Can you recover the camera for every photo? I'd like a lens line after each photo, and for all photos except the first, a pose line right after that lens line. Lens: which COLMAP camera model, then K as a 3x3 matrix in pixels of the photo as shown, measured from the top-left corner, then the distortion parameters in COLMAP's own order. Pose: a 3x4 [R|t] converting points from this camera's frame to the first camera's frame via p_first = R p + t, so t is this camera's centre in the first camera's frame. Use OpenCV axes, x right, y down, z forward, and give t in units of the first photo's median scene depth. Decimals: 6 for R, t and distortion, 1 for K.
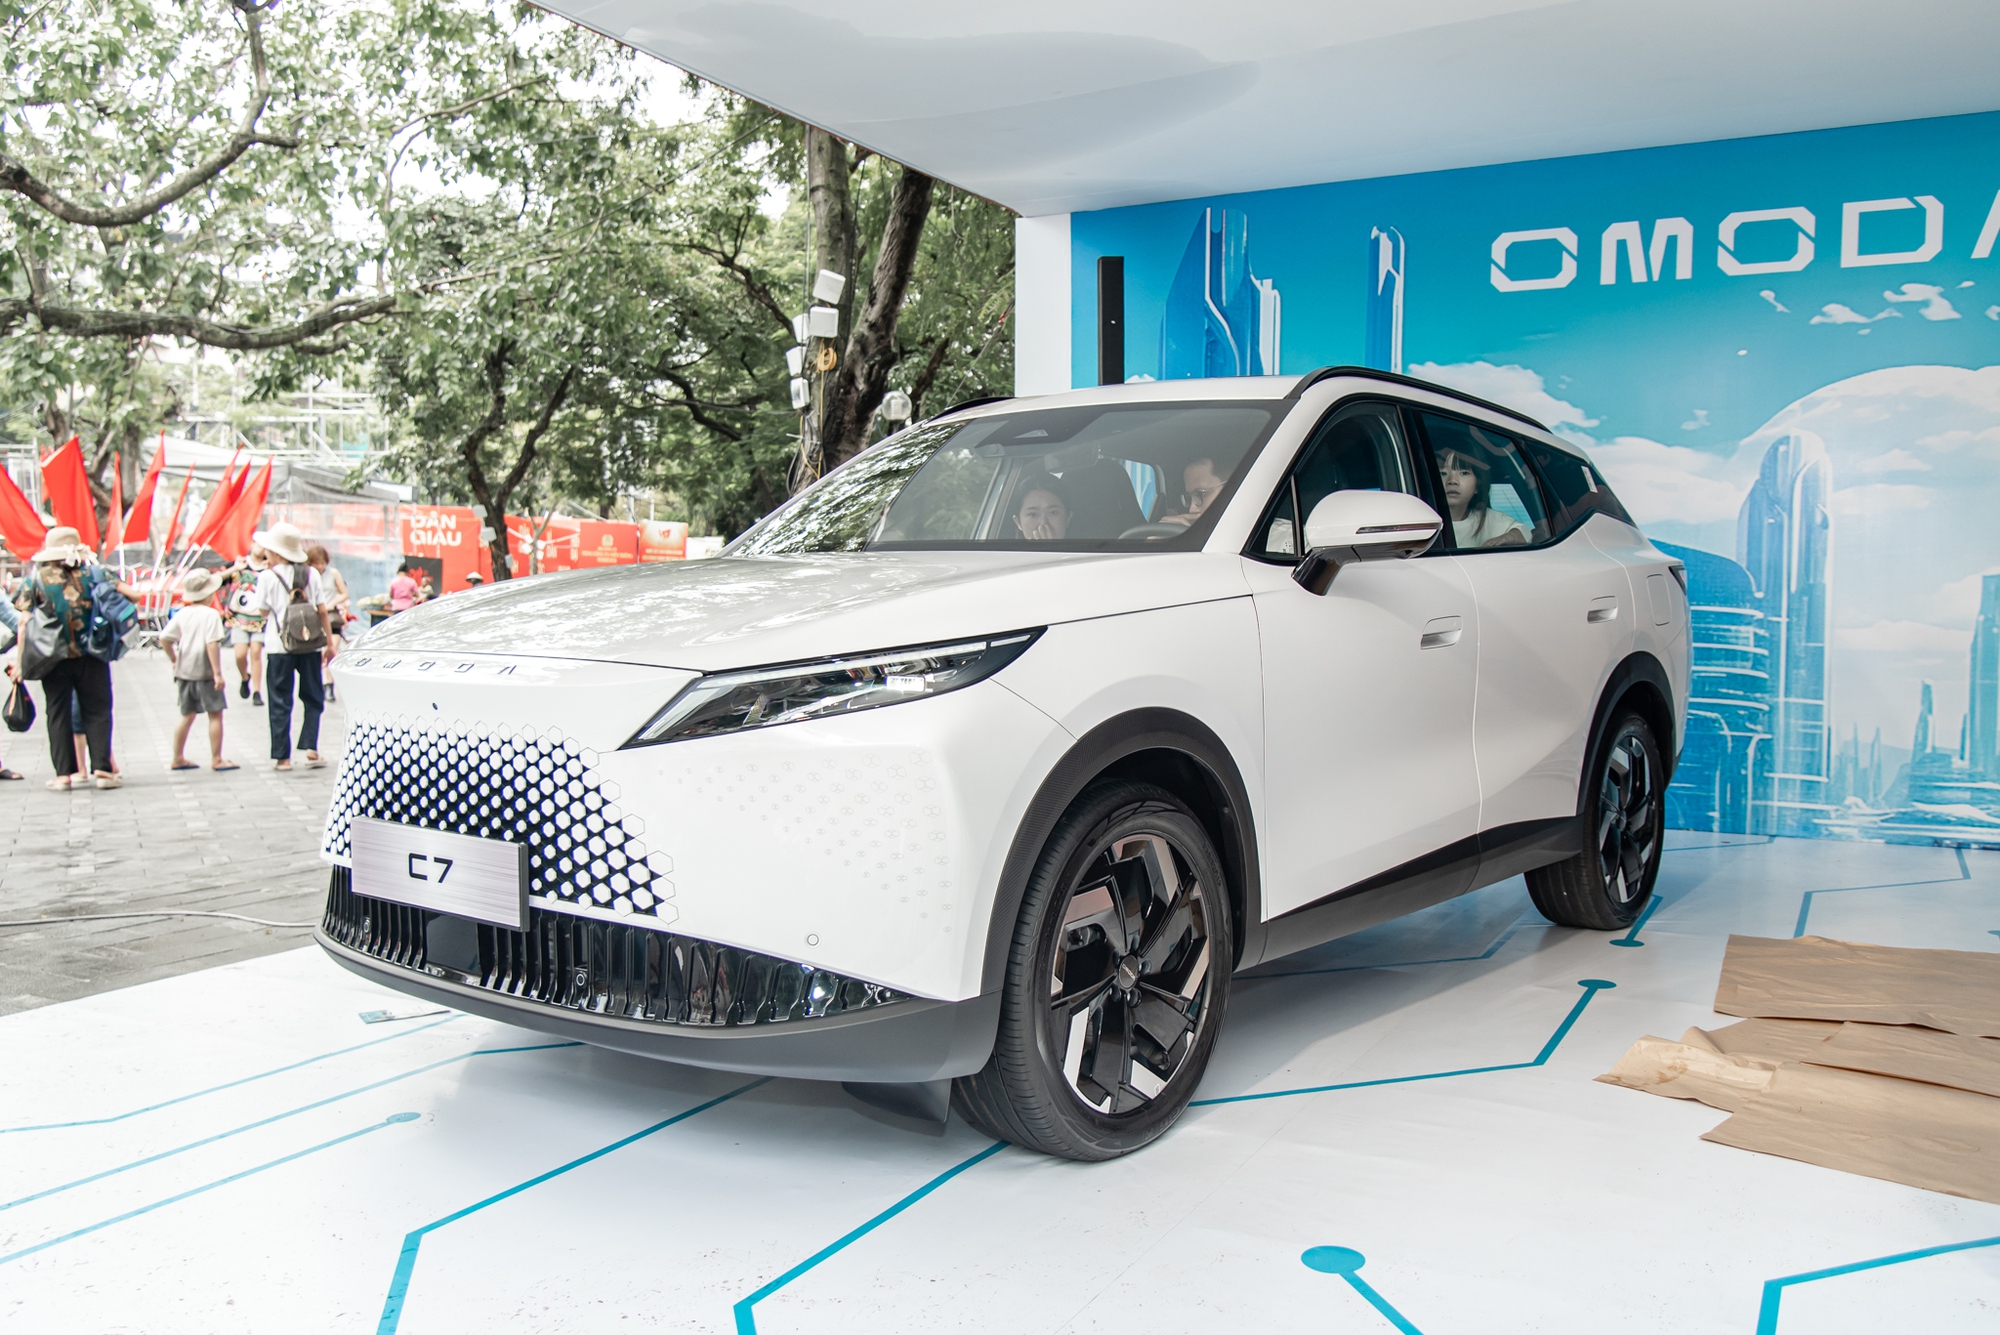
lens RADIAL K [[1602.3, 0, 993.8], [0, 1602.3, 664.2], [0, 0, 1]] dist [-0.000699, -0.015415]
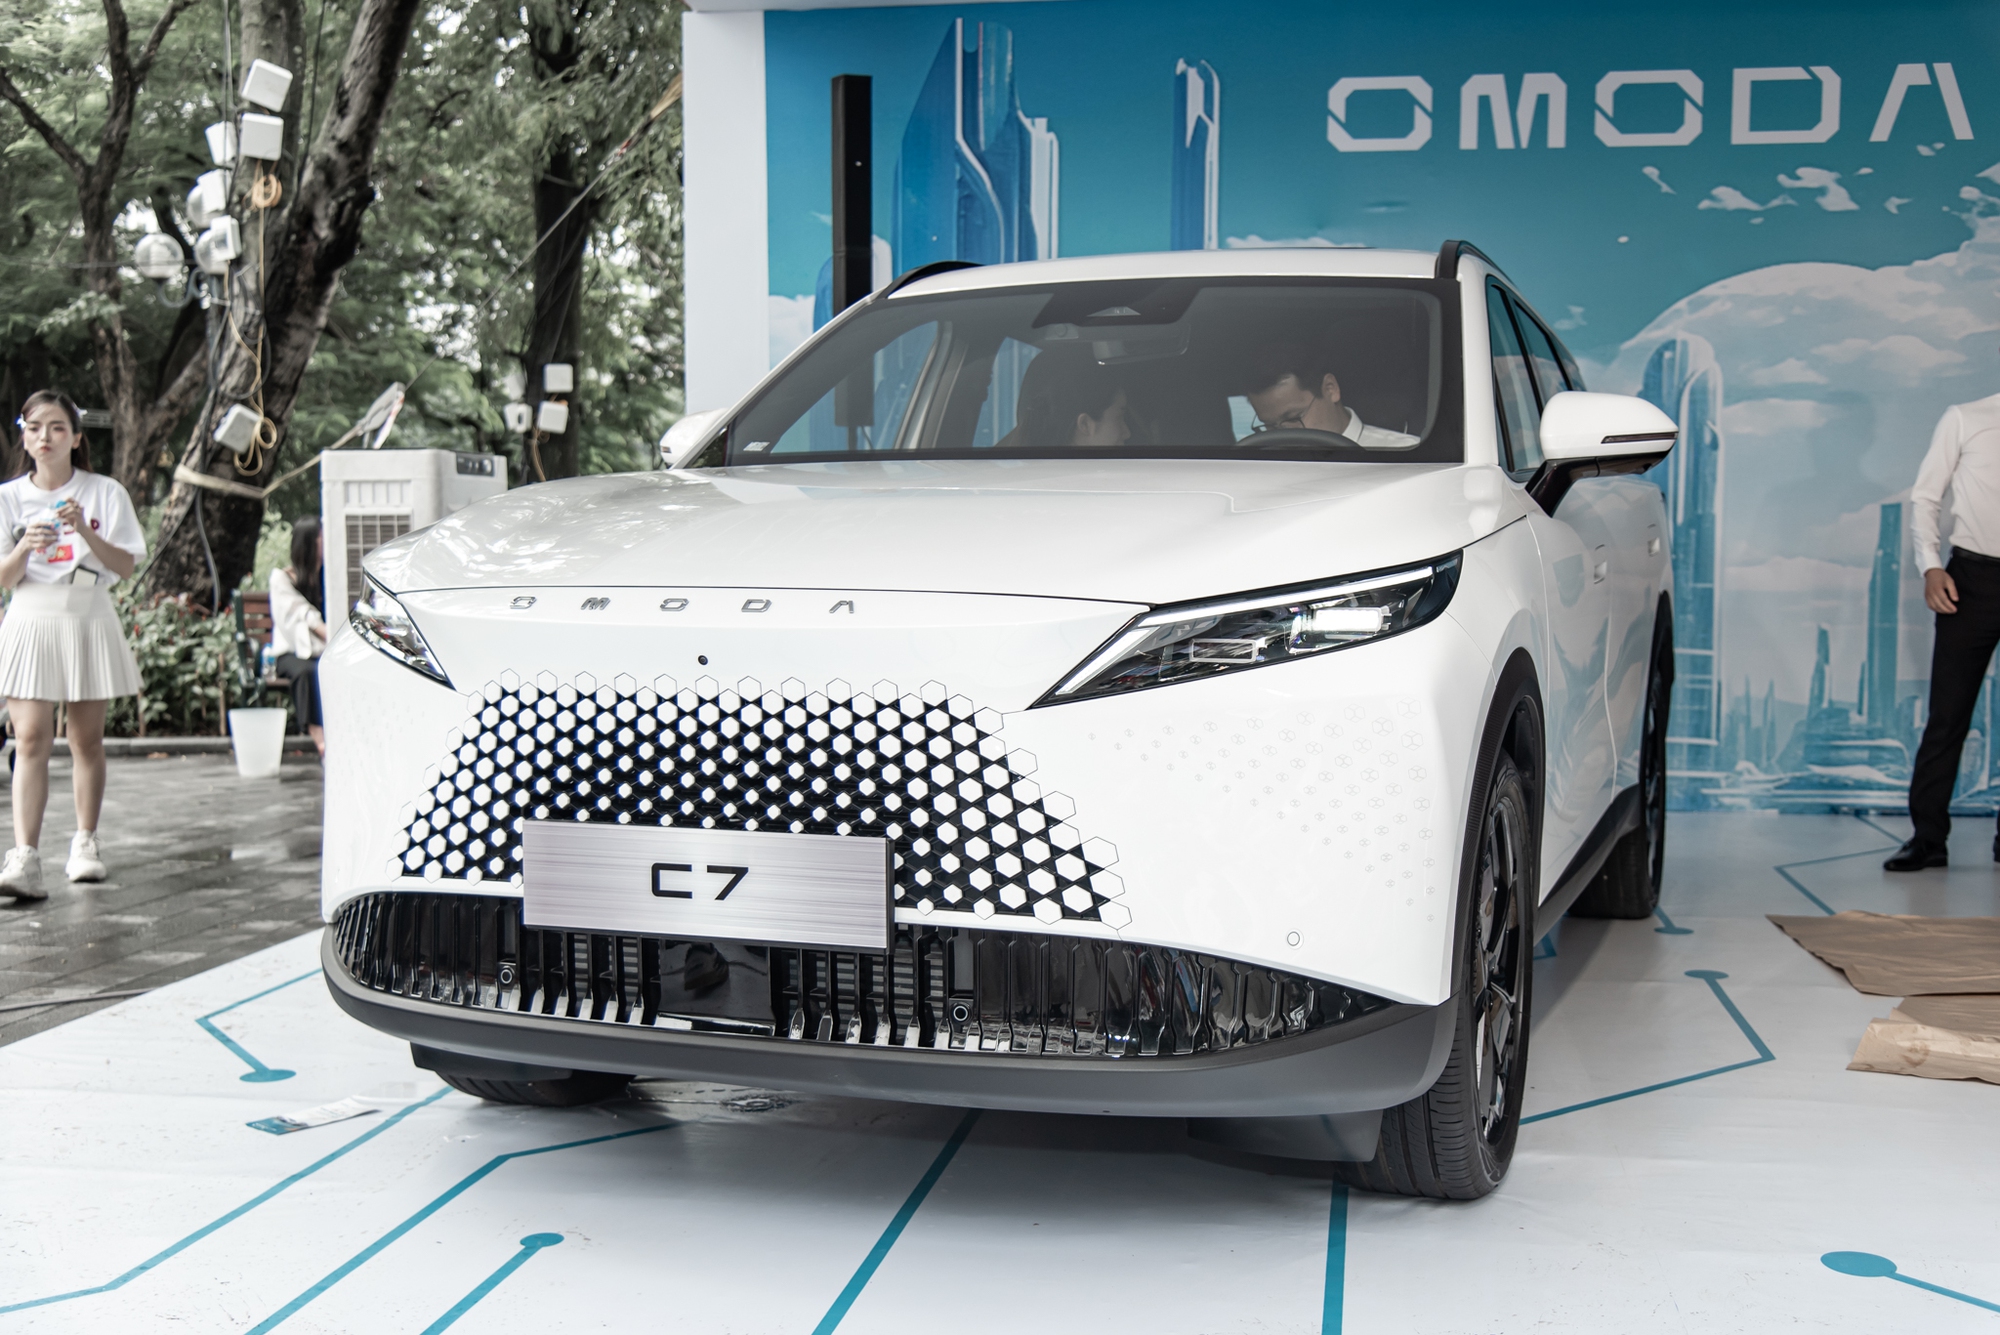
lens RADIAL K [[2184.3, 0, 1000.0], [0, 2184.3, 675.6], [0, 0, 1]] dist [0.007893, 0.000000]
pose [[0.950285, -0.020056, 0.310734, -0.216972], [0.014000, 0.999666, 0.021708, 0.005591], [-0.311065, -0.016279, 0.950249, 0.004302]]
